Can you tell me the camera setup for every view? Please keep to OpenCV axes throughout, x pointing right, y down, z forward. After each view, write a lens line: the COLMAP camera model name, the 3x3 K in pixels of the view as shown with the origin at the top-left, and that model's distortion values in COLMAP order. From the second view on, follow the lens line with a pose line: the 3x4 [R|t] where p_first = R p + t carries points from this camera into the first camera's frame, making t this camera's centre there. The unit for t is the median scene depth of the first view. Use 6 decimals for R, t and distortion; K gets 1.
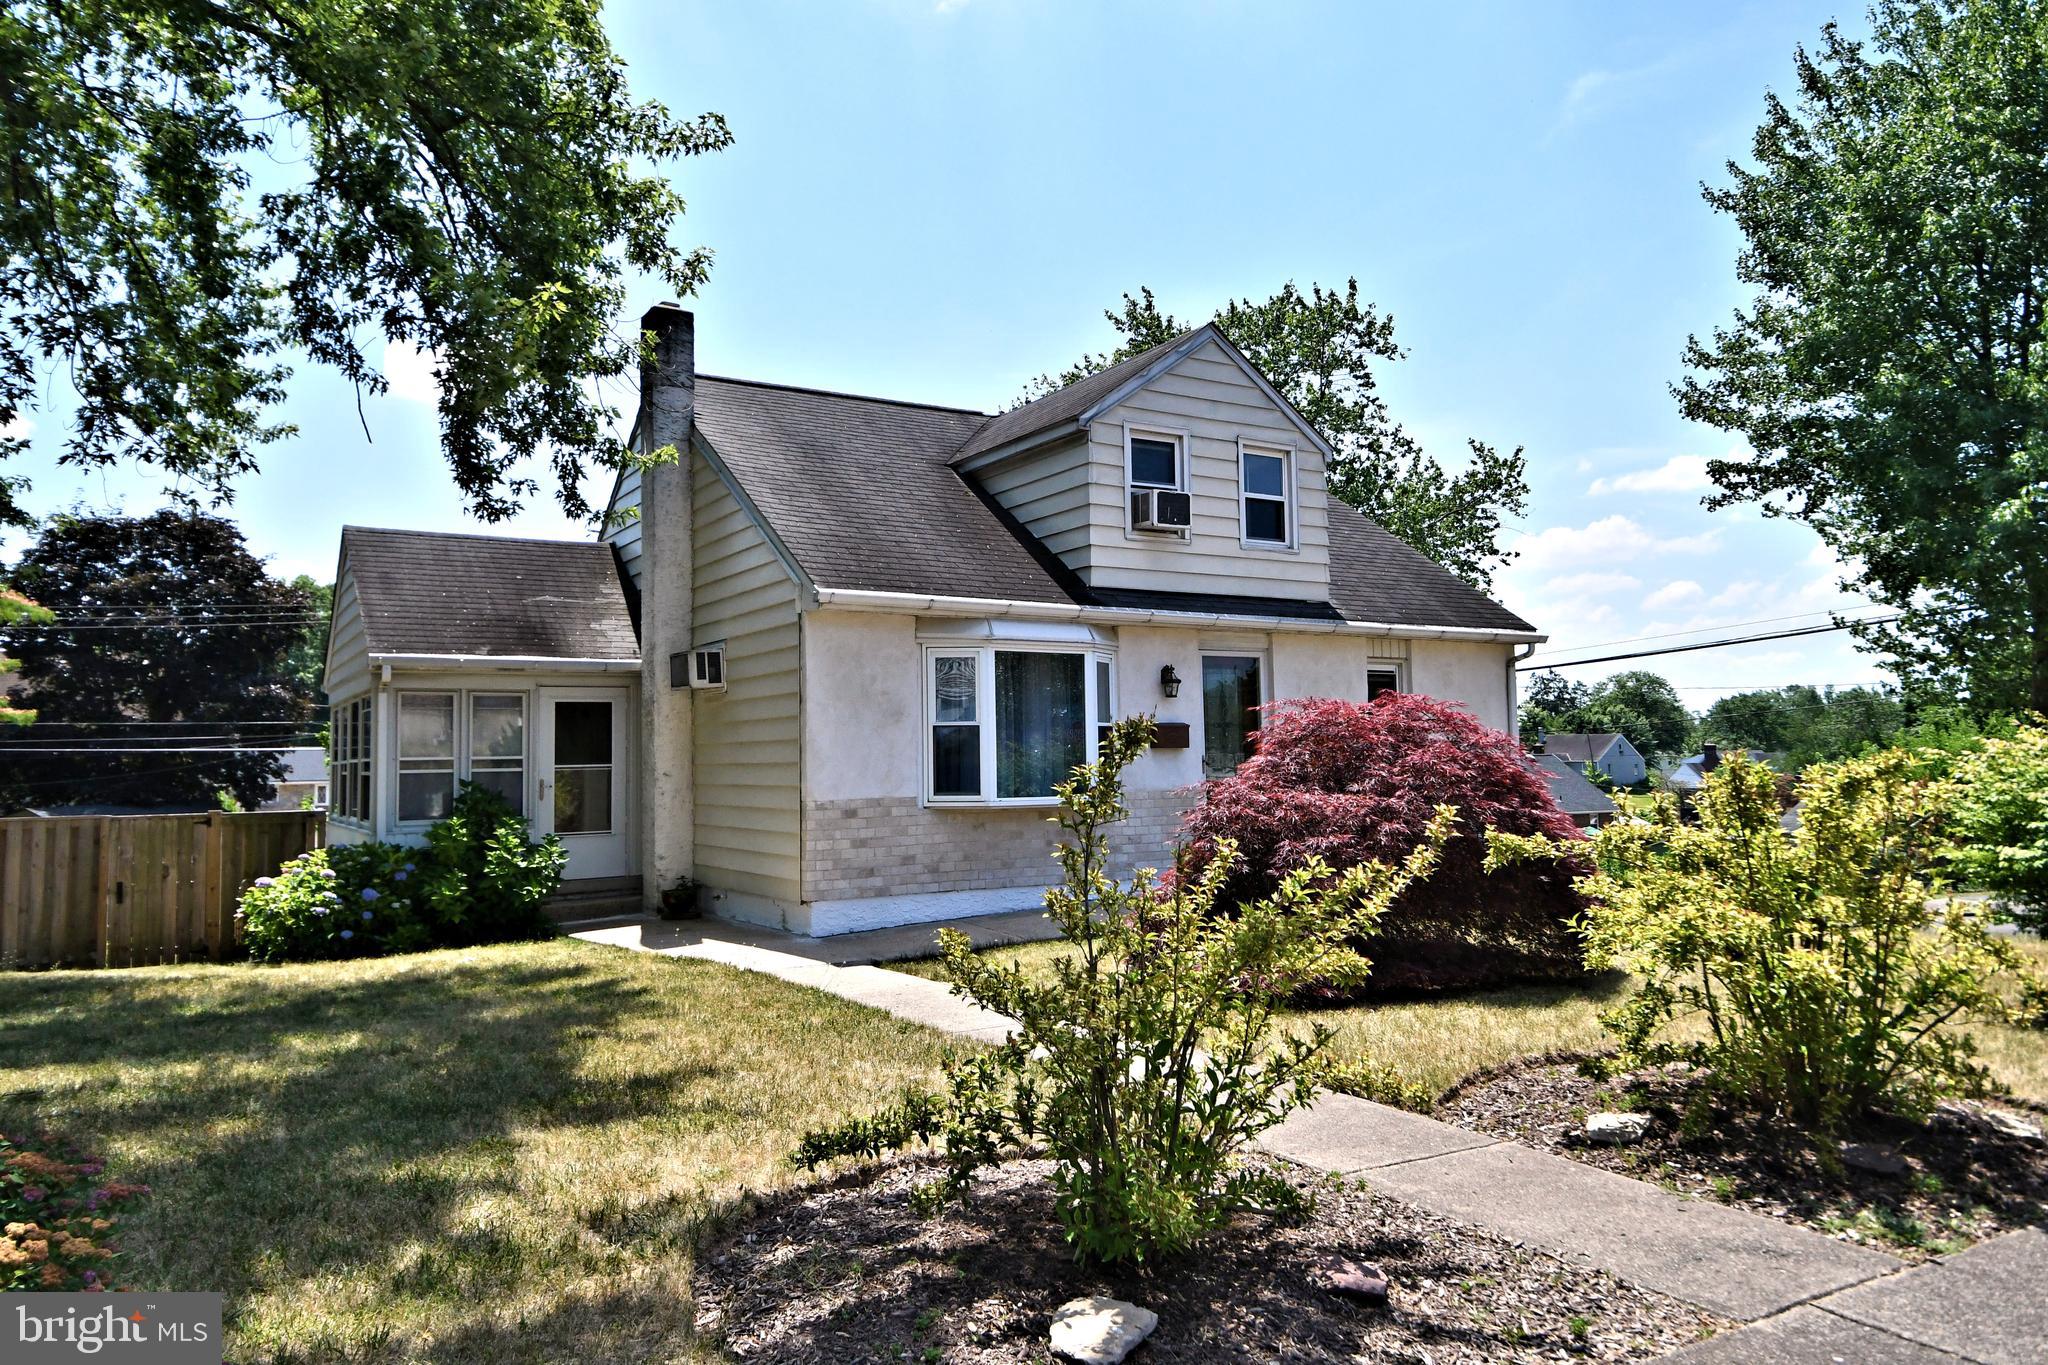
lens RADIAL K [[1376.5, 0, 1026.0], [0, 1376.5, 689.1], [0, 0, 1]] dist [0.010791, -0.005233]
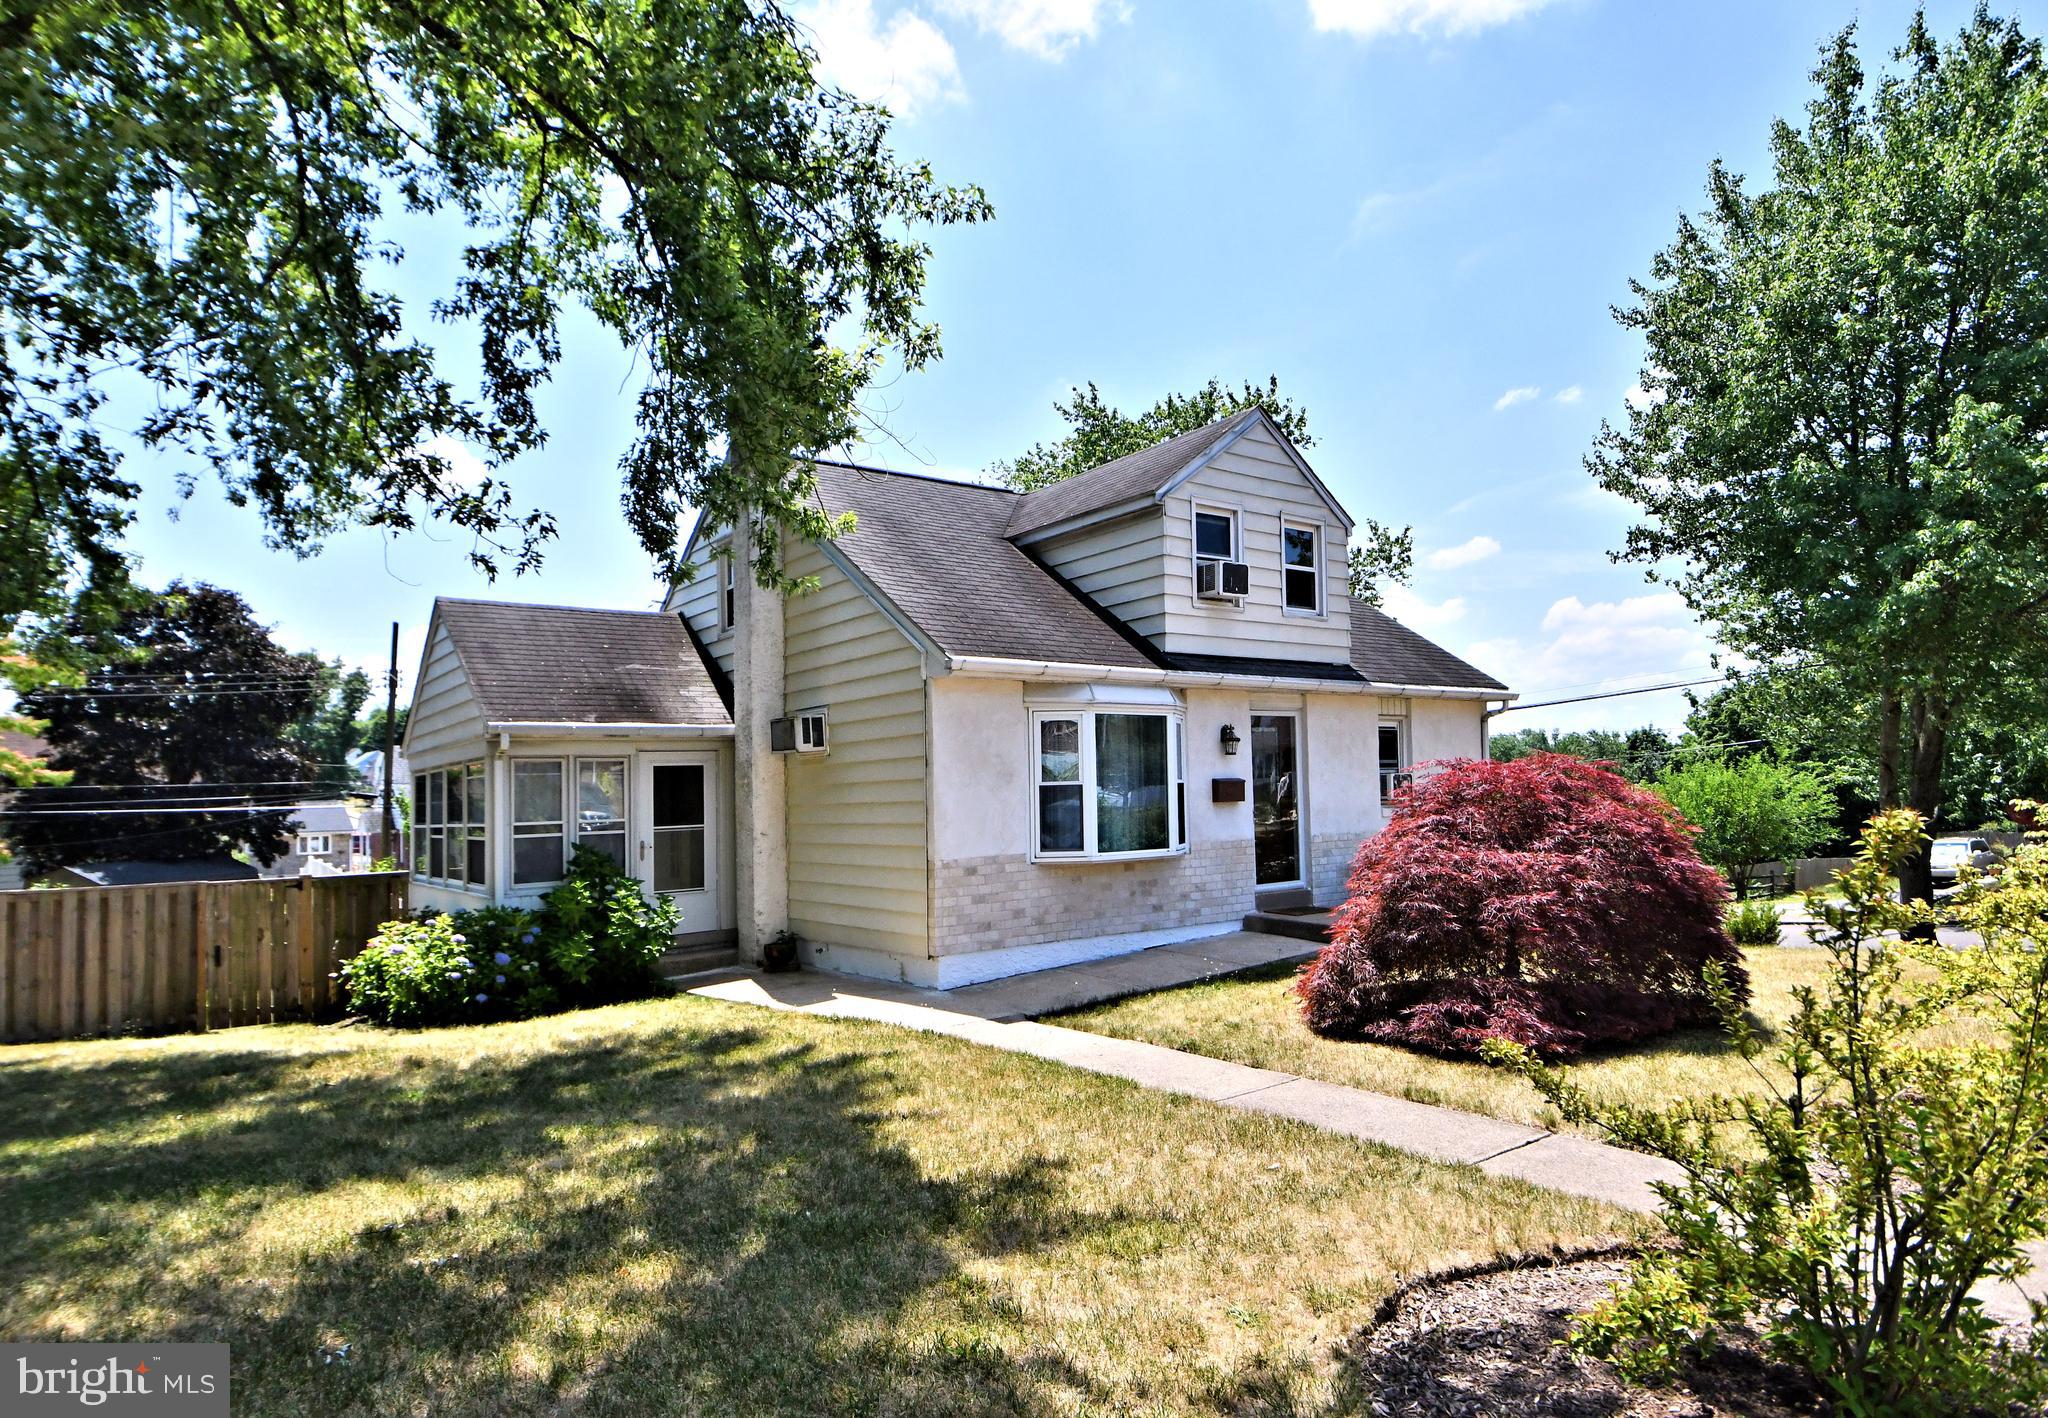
lens RADIAL K [[1181.3, 0, 954.1], [0, 1181.3, 758.4], [0, 0, 1]] dist [-0.005150, 0.001183]
pose [[0.997627, -0.012170, 0.067765, -0.177157], [0.011022, 0.999790, 0.017289, -0.009602], [-0.067961, -0.016501, 0.997552, 0.095405]]
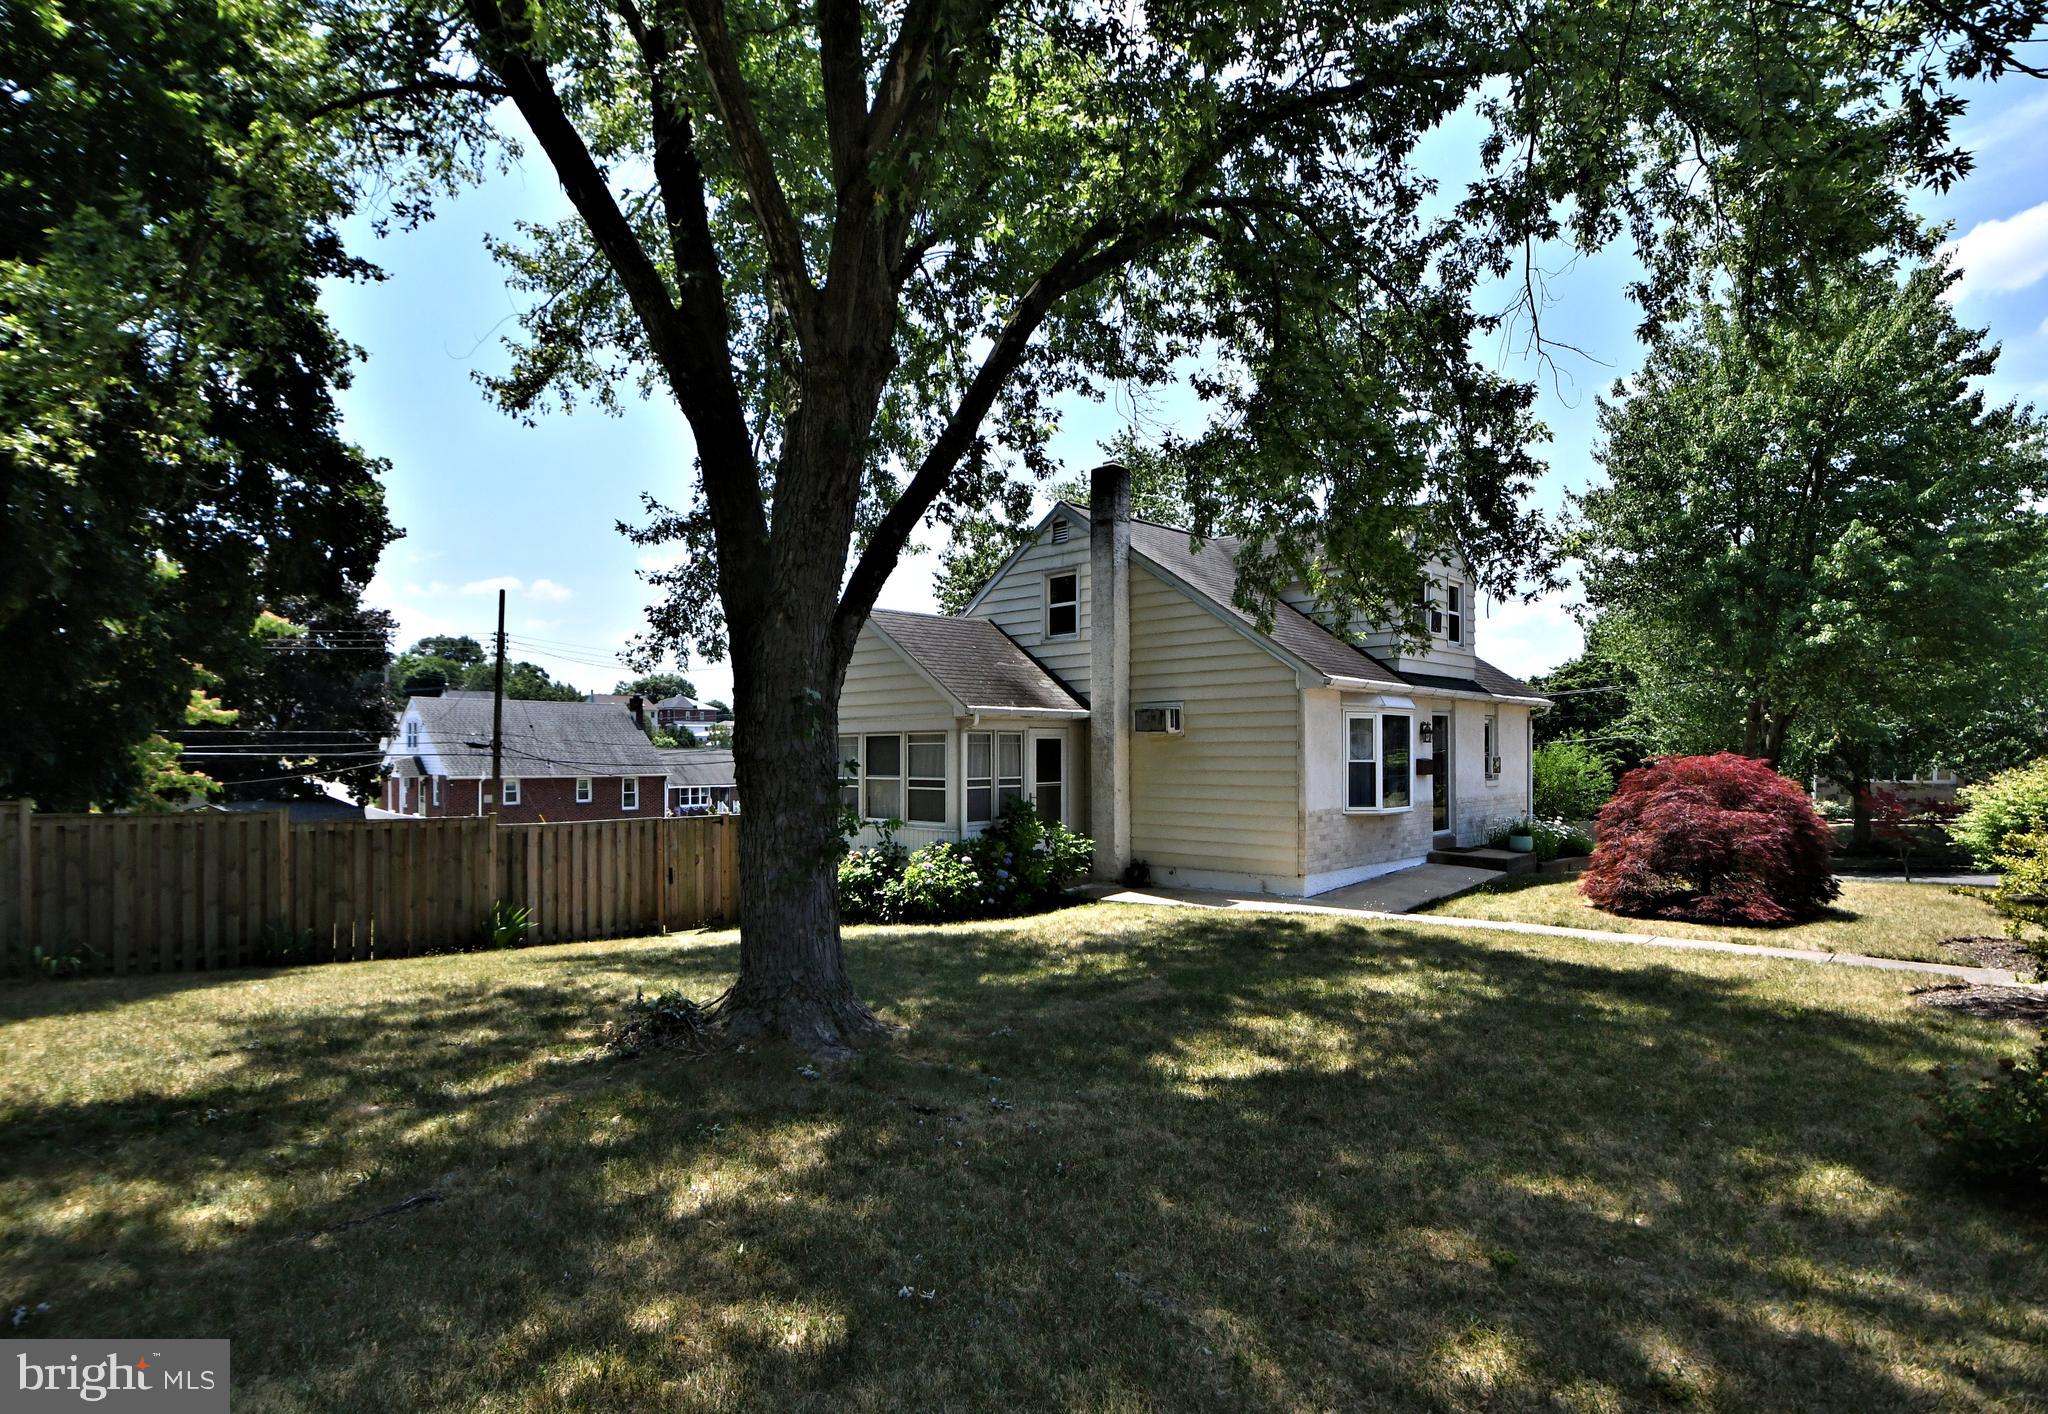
lens RADIAL K [[1103.1, 0, 967.9], [0, 1103.1, 755.6], [0, 0, 1]] dist [-0.007352, -0.000559]
pose [[0.972230, 0.010278, 0.233803, -0.709592], [-0.022327, 0.998552, 0.048945, -0.029191], [-0.232961, -0.052806, 0.971051, -0.099859]]
